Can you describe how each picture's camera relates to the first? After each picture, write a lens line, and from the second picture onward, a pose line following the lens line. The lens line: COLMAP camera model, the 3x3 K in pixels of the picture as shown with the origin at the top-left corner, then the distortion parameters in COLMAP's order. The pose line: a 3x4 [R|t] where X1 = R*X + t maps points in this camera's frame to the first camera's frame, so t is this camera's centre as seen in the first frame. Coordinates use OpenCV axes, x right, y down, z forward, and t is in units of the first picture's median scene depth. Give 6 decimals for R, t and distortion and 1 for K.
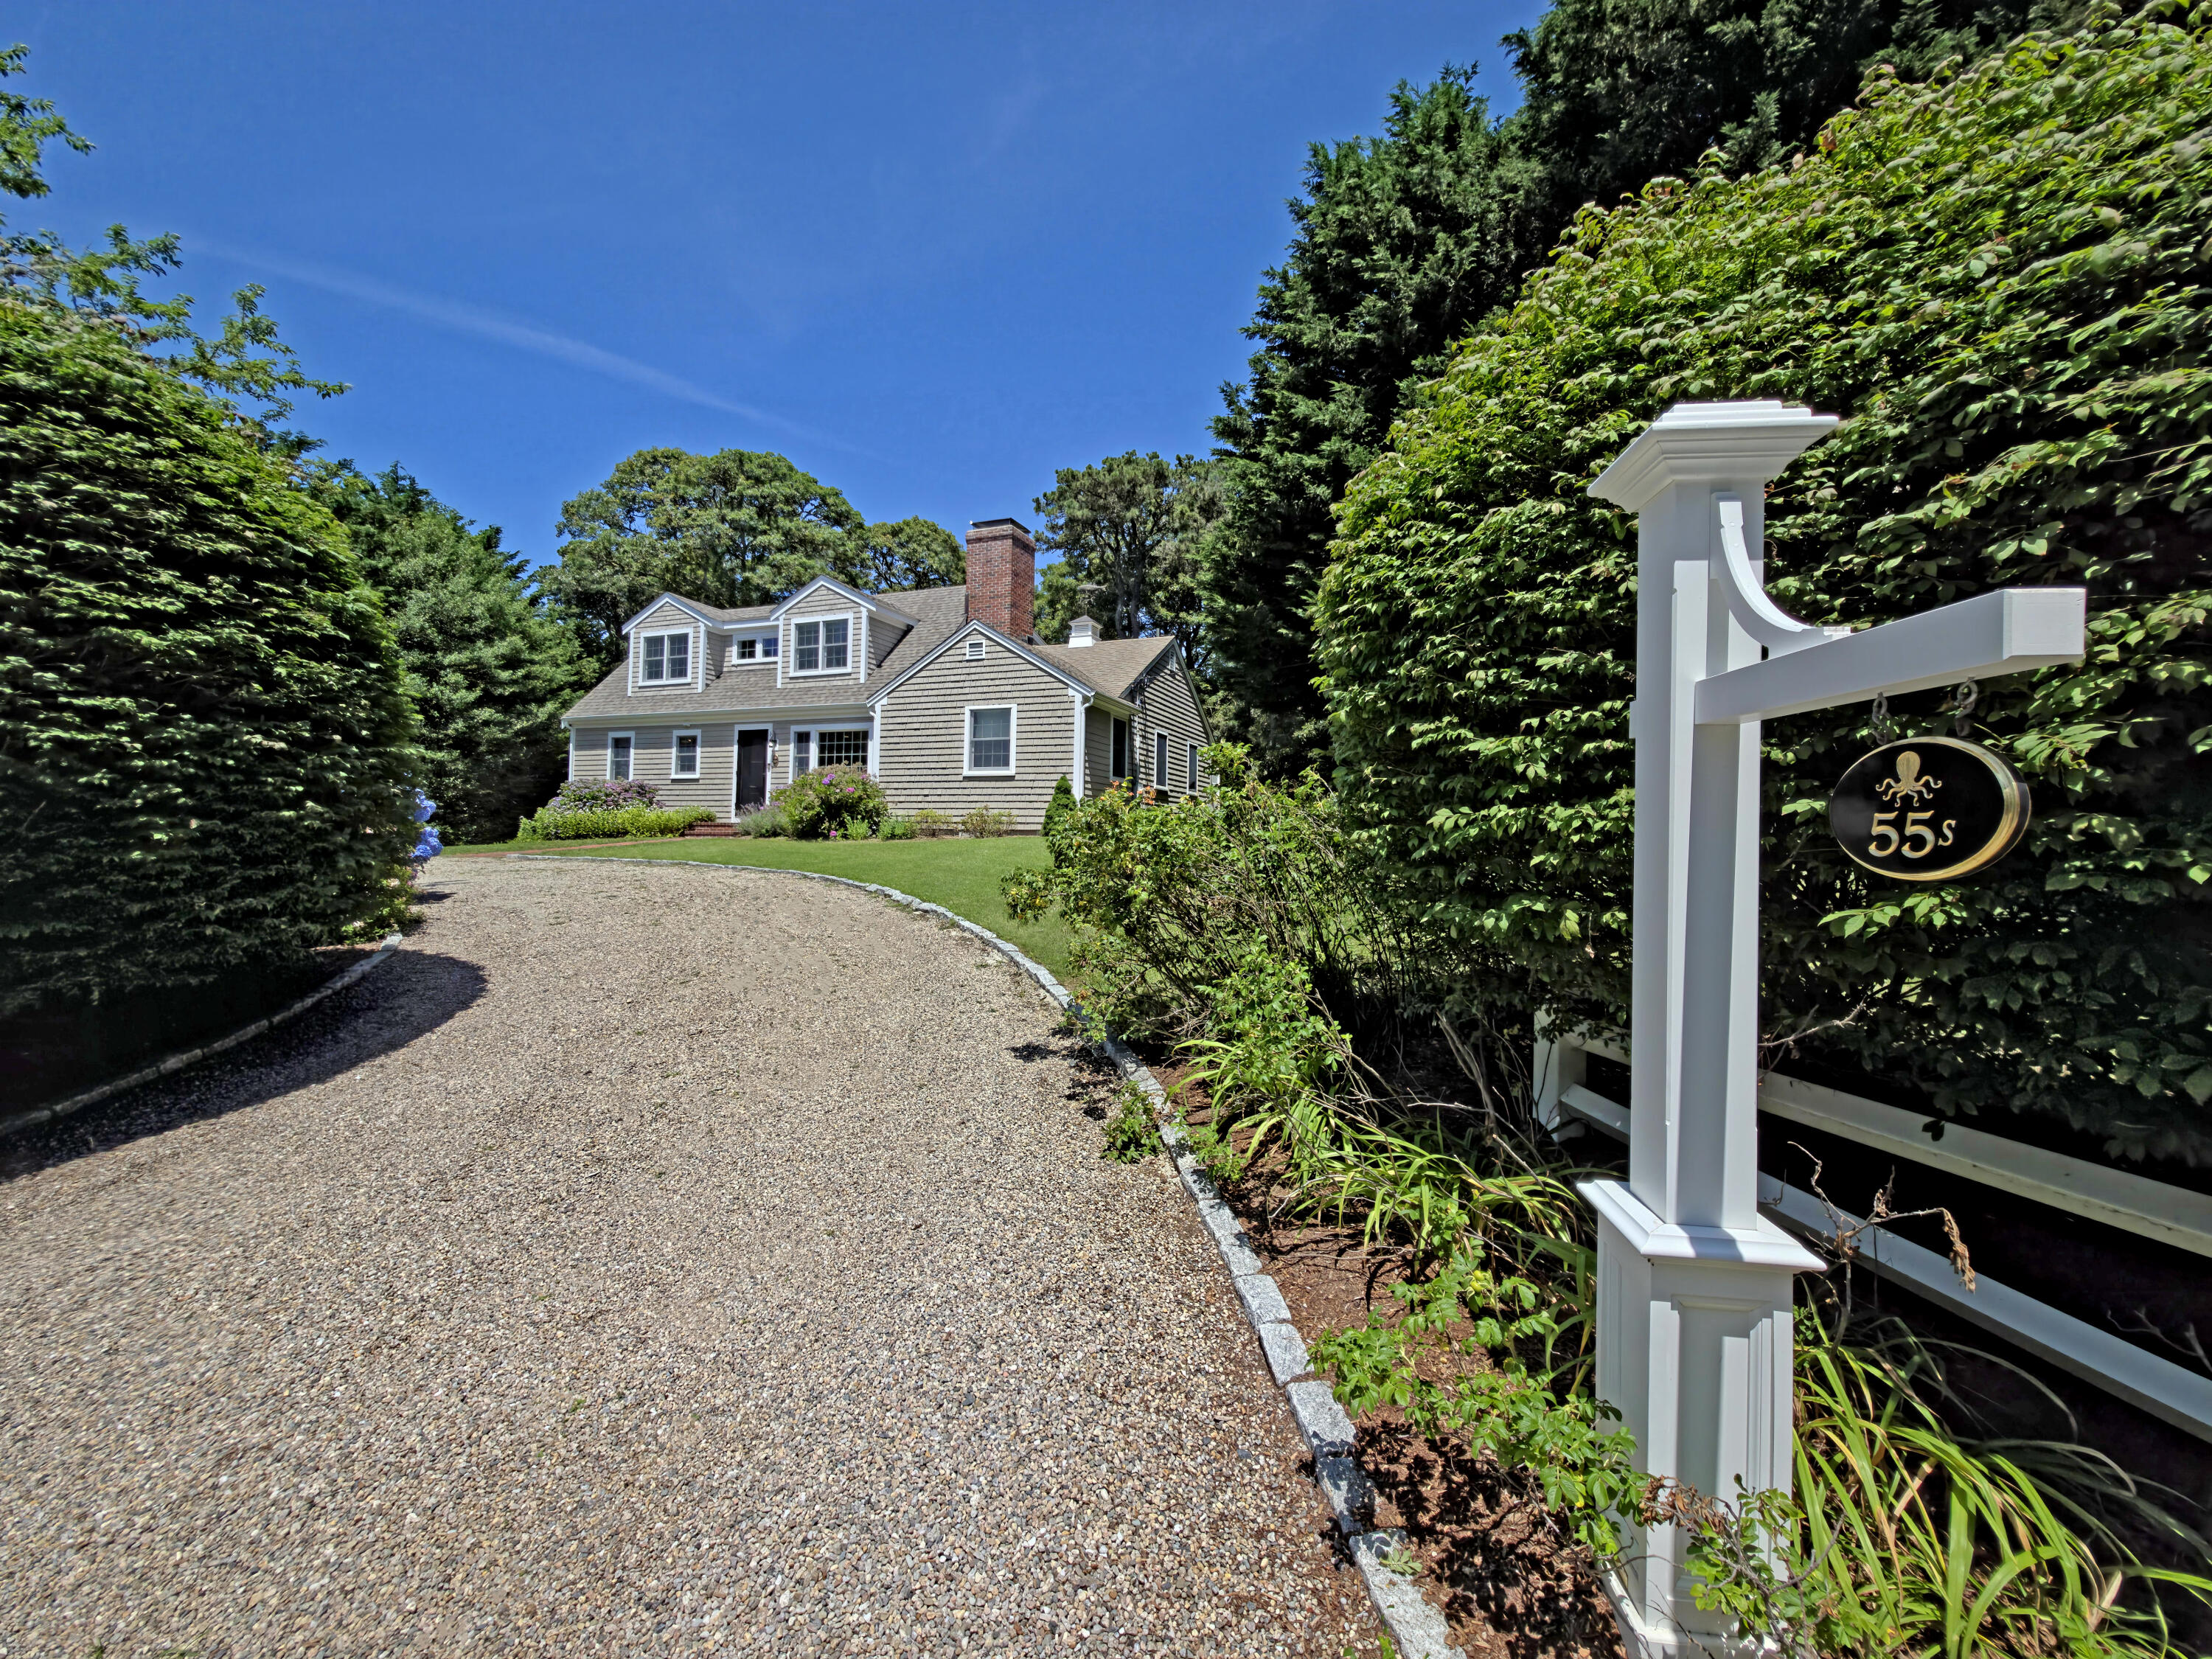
lens RADIAL K [[889.1, 0, 1125.4], [0, 889.1, 821.8], [0, 0, 1]] dist [0.002567, 0.000035]
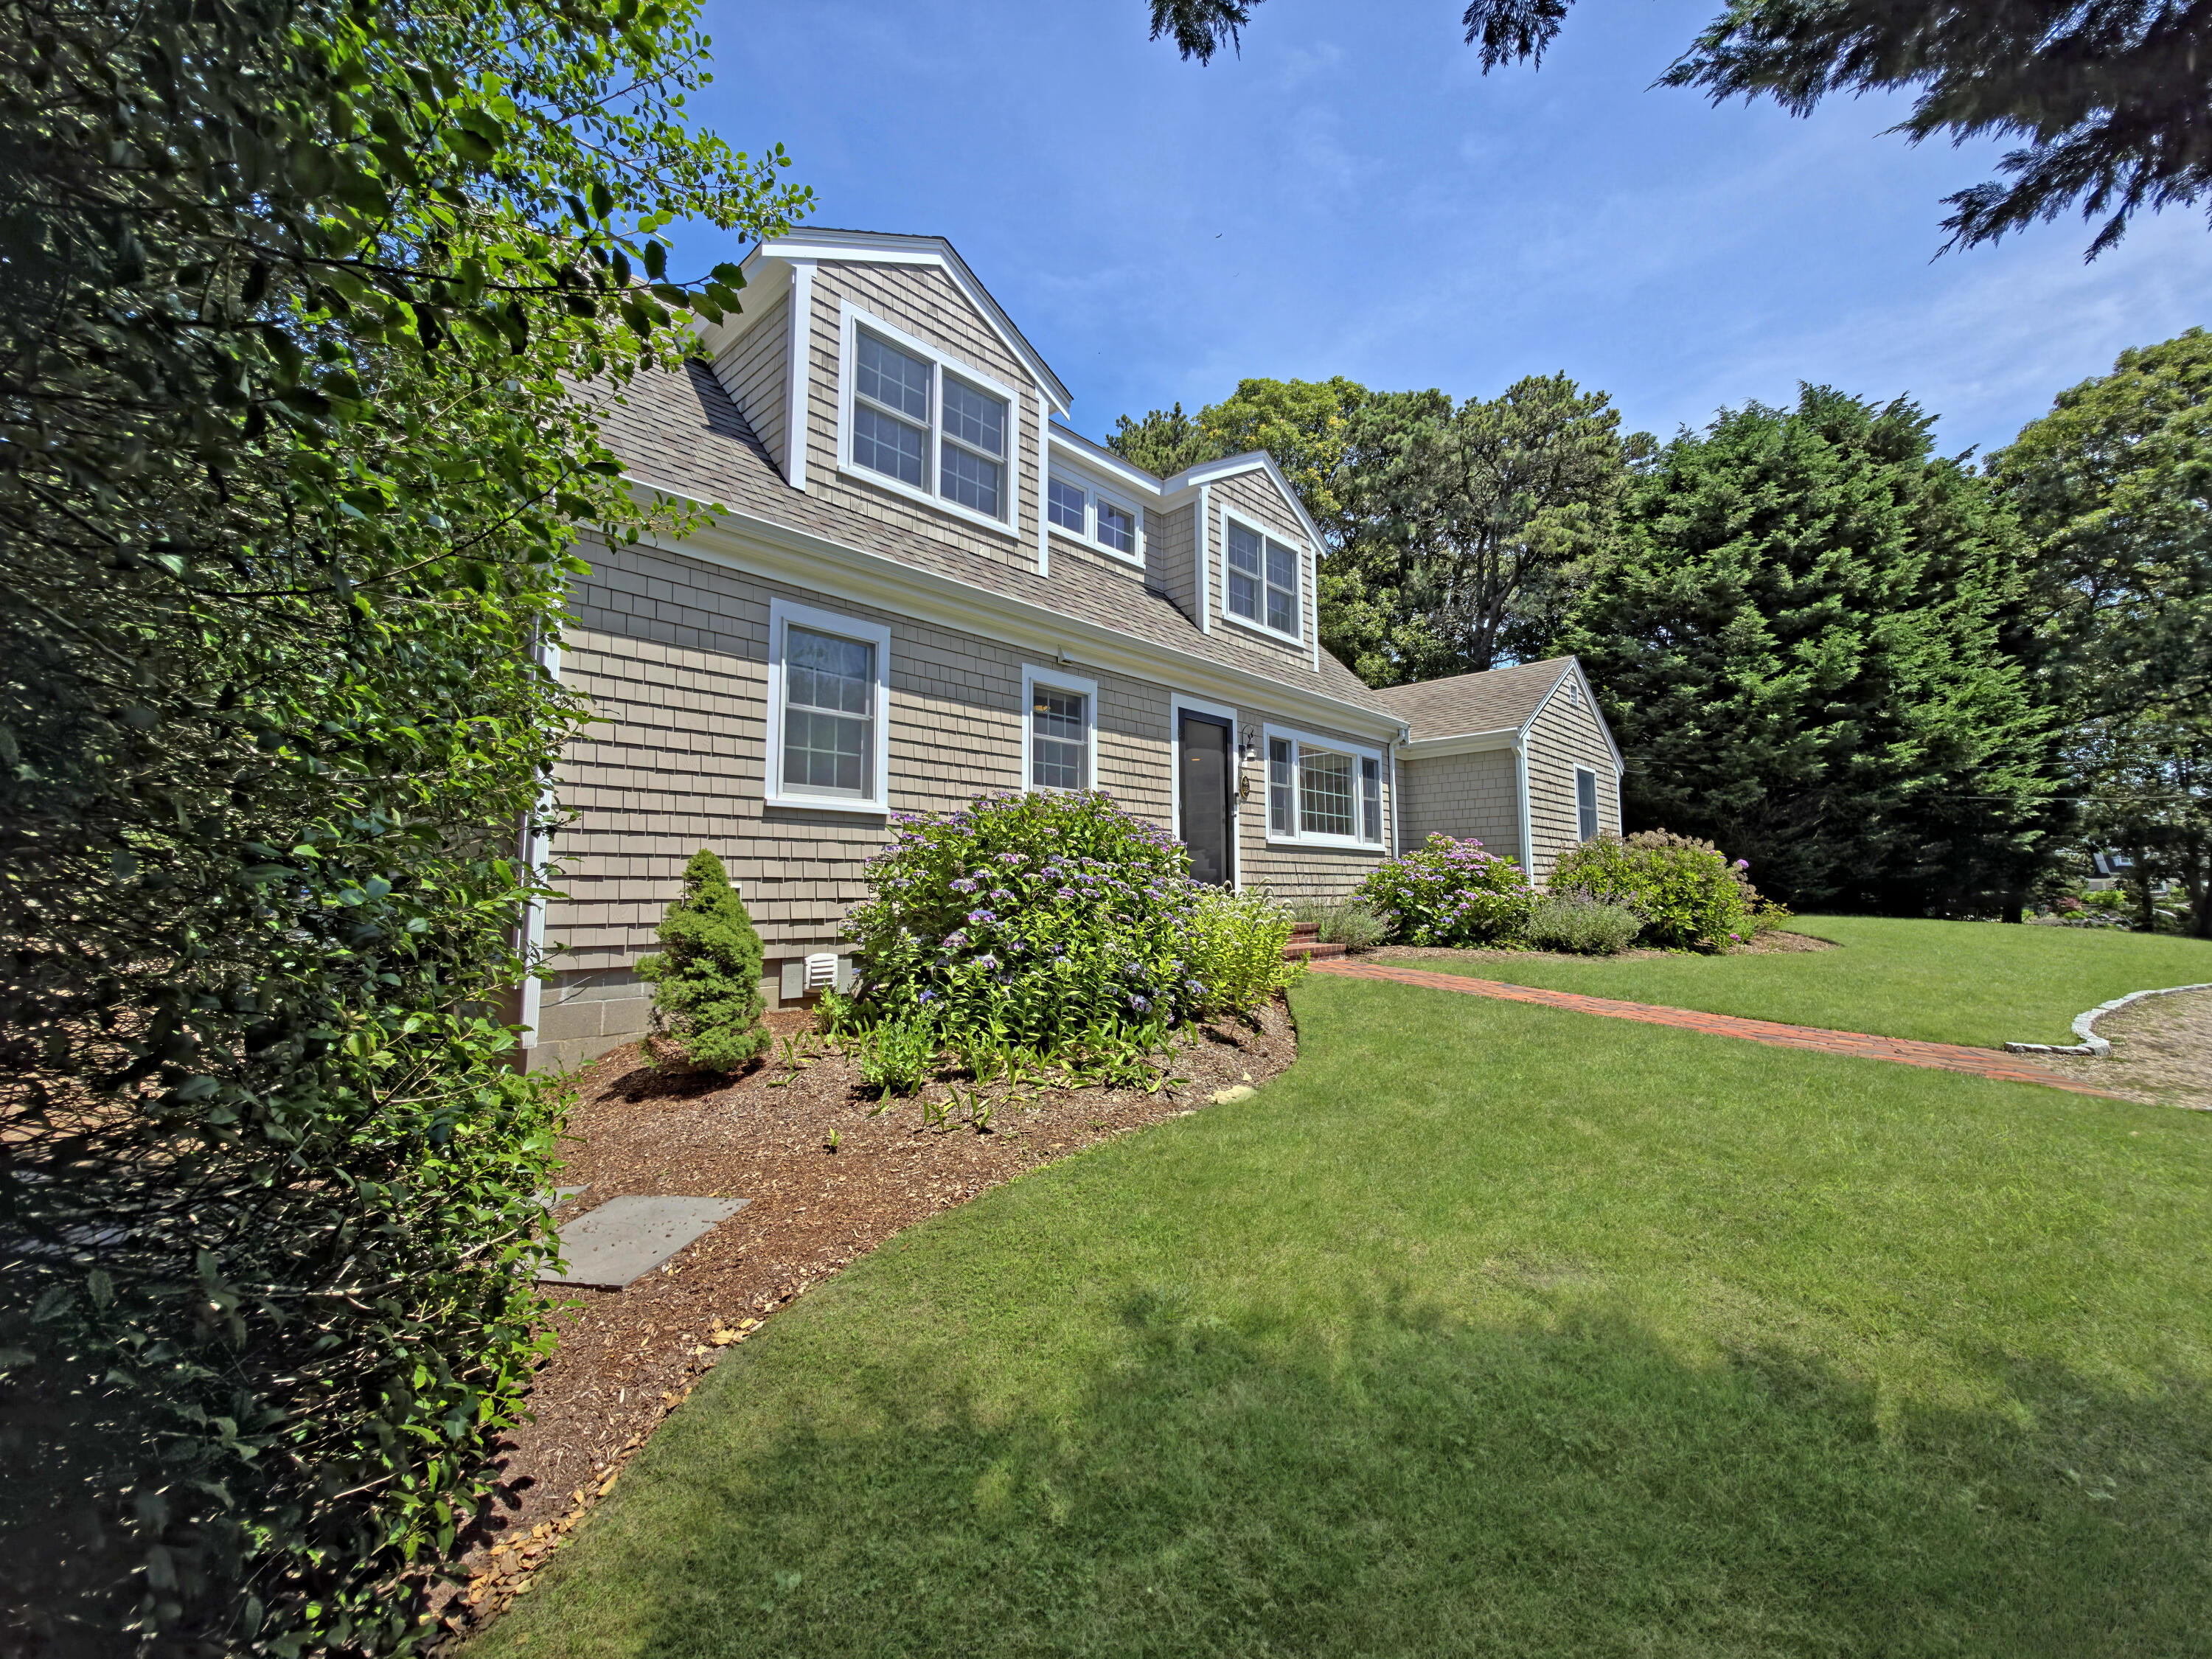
lens RADIAL K [[889.1, 0, 1114.8], [0, 889.1, 818.4], [0, 0, 1]] dist [0.002567, 0.000035]
pose [[0.371889, 0.060270, 0.926319, -0.831313], [-0.013808, 0.998139, -0.059399, -0.023259], [-0.928174, 0.009300, 0.372029, 0.860530]]
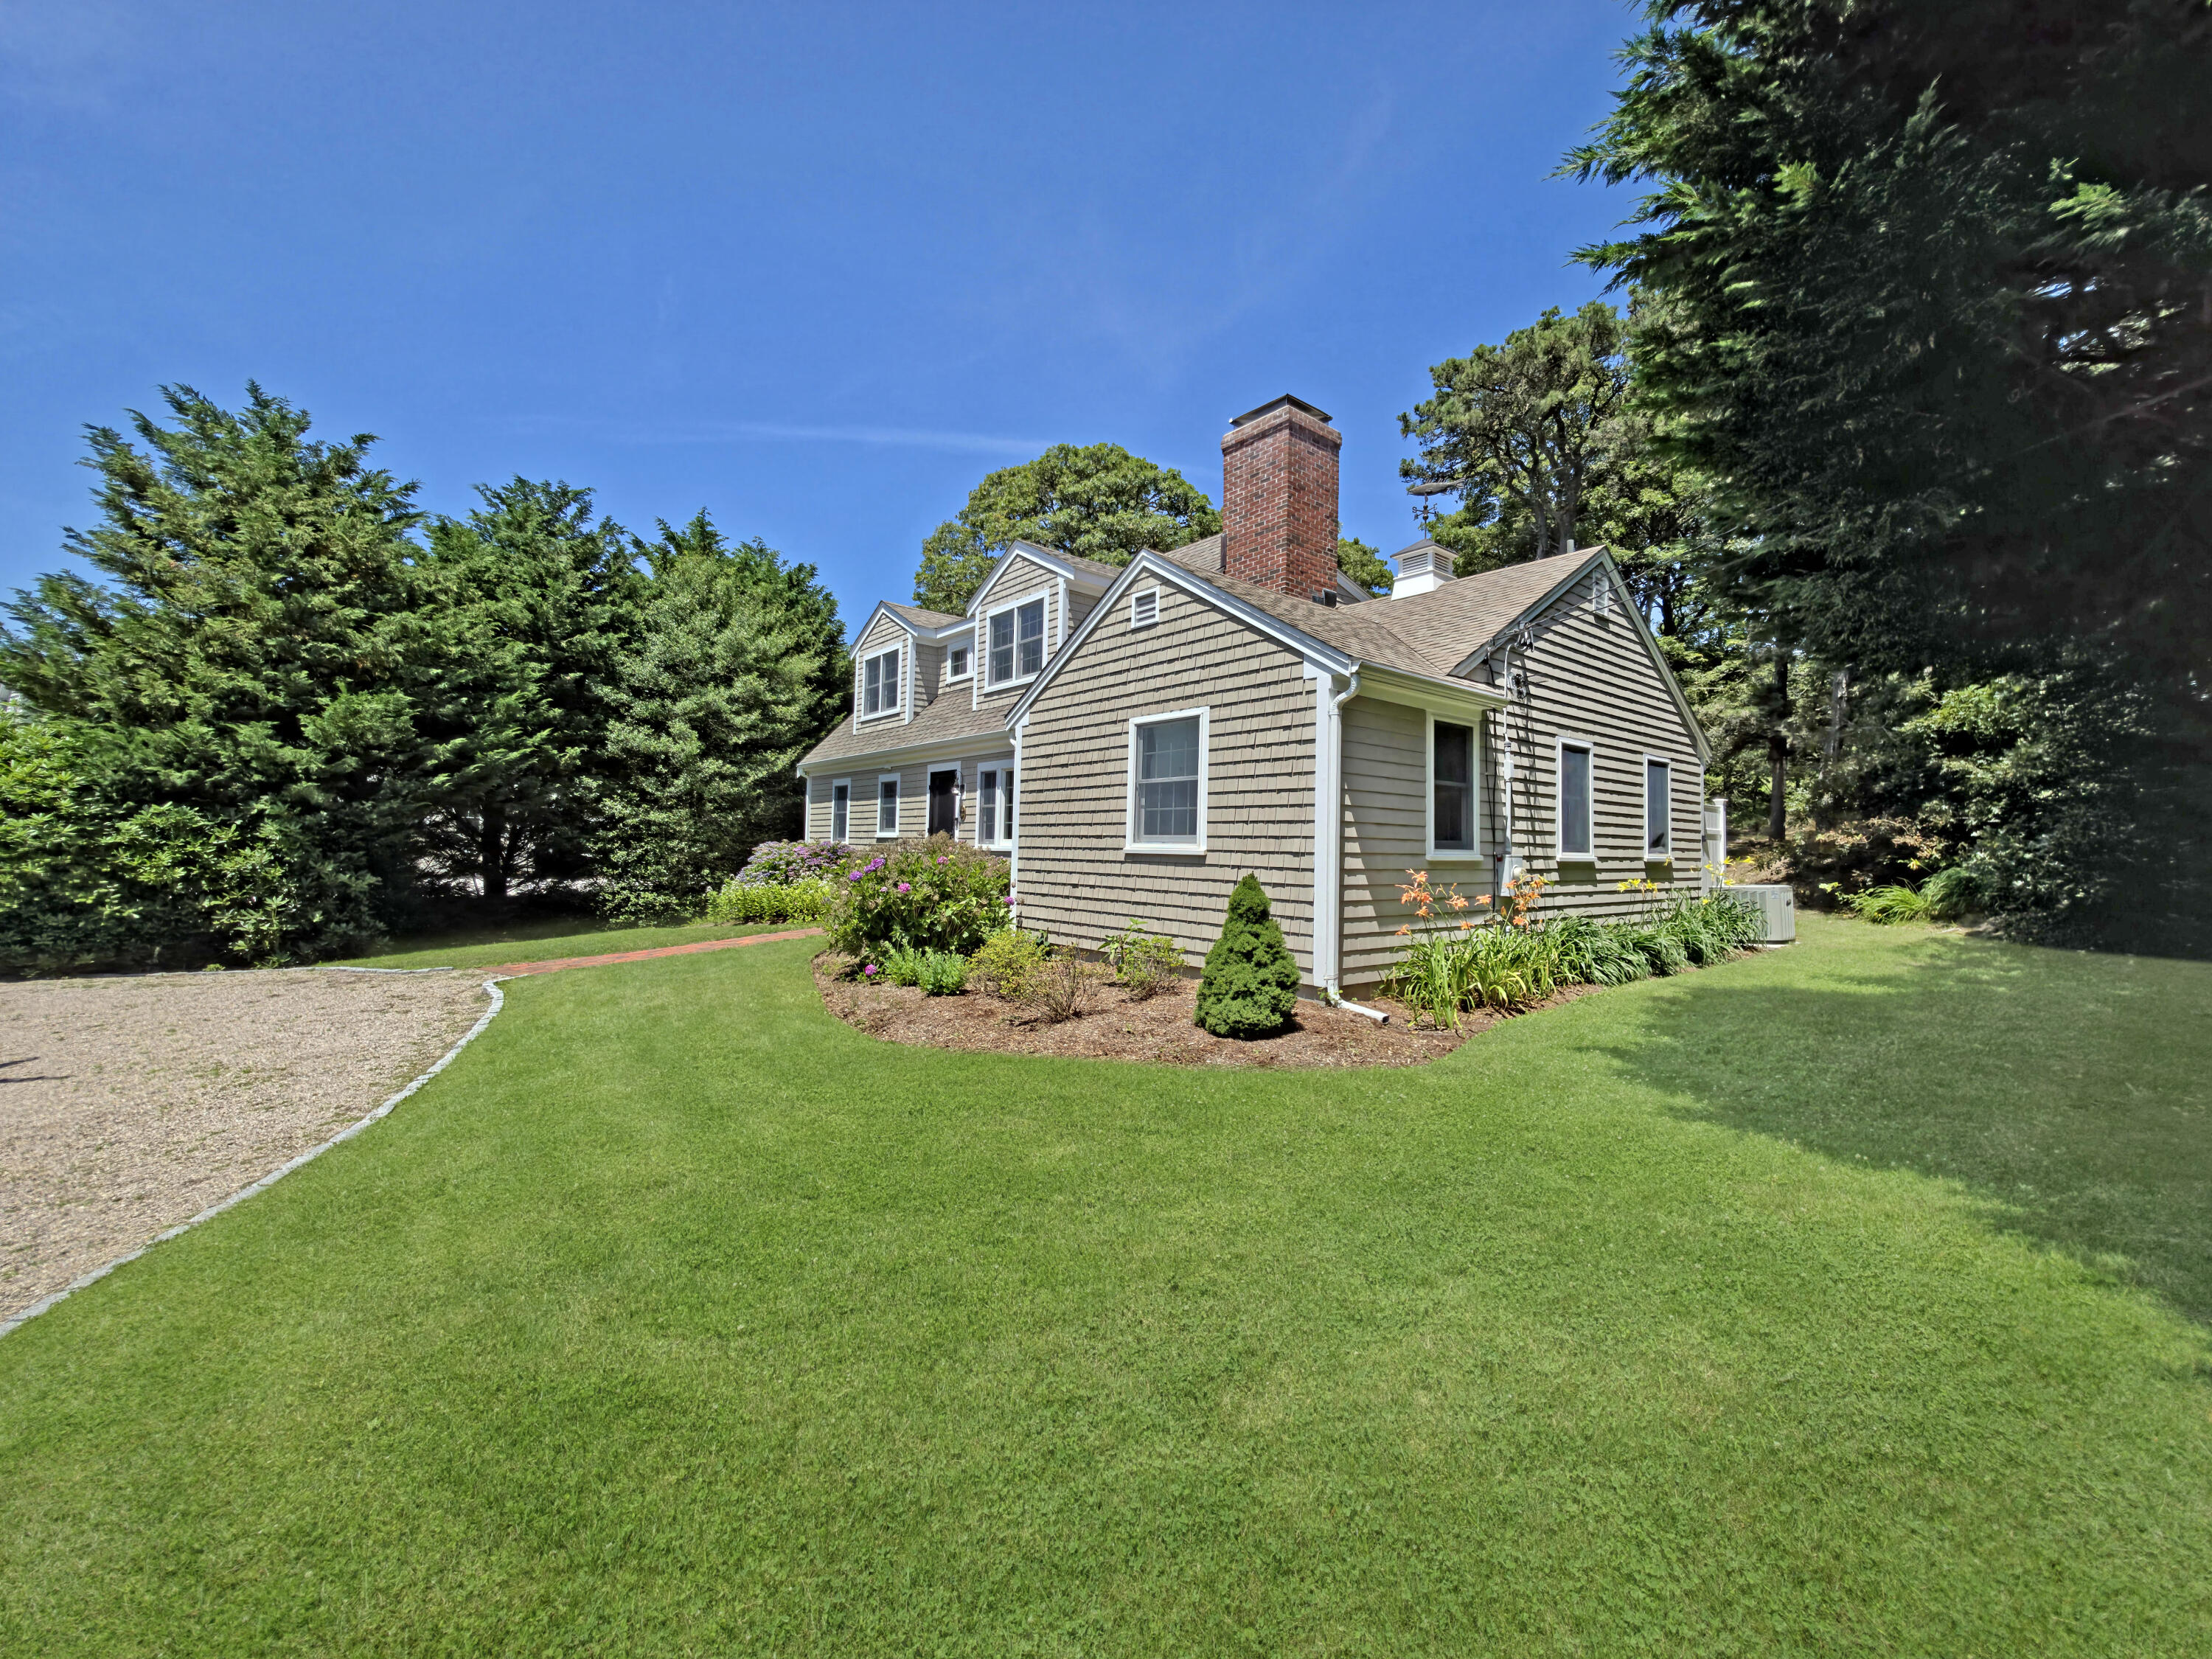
lens RADIAL K [[889.1, 0, 1132.5], [0, 889.1, 818.0], [0, 0, 1]] dist [0.002567, 0.000035]
pose [[0.884131, -0.020119, -0.466805, 0.050219], [0.011437, 0.999705, -0.021424, -0.047919], [0.467098, 0.013603, 0.884101, 0.429545]]
